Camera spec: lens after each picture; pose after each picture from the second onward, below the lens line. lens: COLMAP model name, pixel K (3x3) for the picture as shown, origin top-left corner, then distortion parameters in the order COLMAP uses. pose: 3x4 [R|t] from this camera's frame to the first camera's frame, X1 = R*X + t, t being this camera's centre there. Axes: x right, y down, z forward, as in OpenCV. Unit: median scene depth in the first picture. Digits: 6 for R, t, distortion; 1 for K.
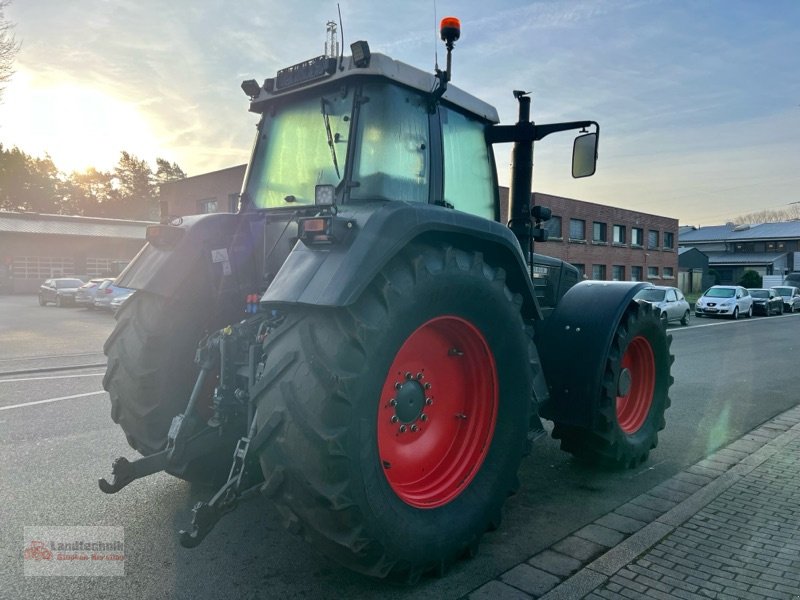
lens RADIAL K [[603.7, 0, 397.2], [0, 603.7, 293.9], [0, 0, 1]] dist [0.058061, -0.065906]
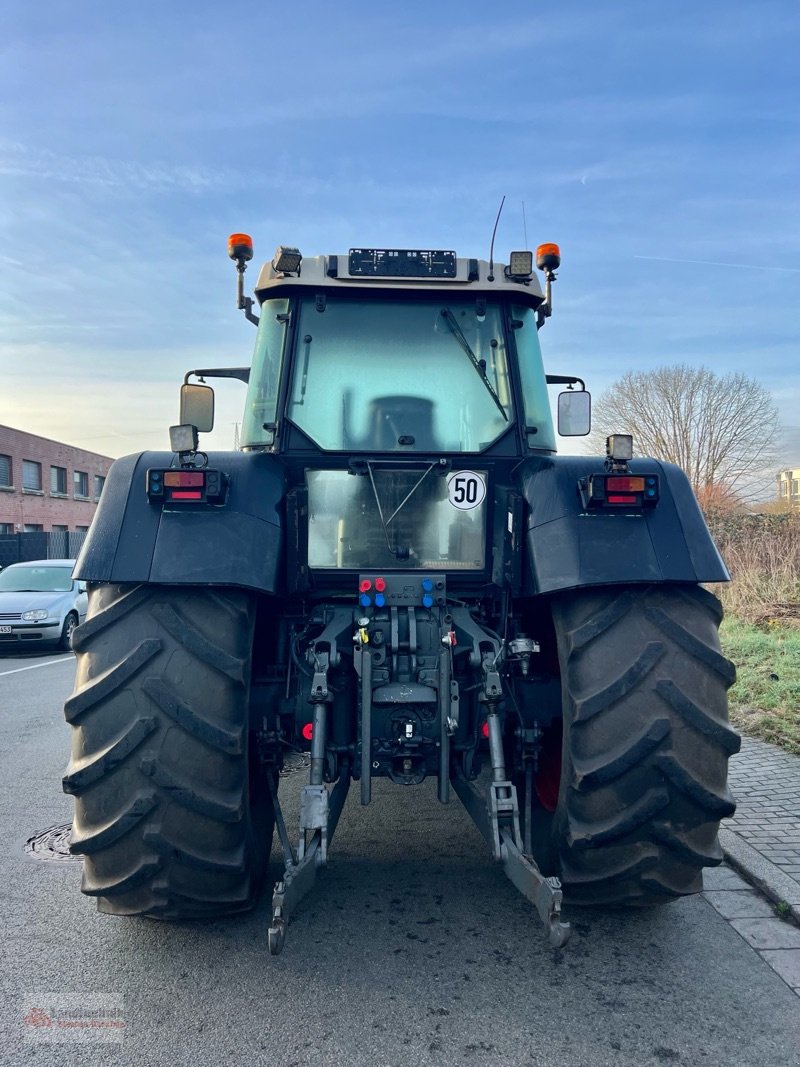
lens RADIAL K [[805.2, 0, 406.5], [0, 805.2, 535.5], [0, 0, 1]] dist [0.058061, -0.065906]
pose [[0.675338, -0.020127, 0.737234, -0.849578], [0.044900, 0.998895, -0.013860, -0.032874], [-0.736140, 0.042462, 0.675496, 0.367500]]
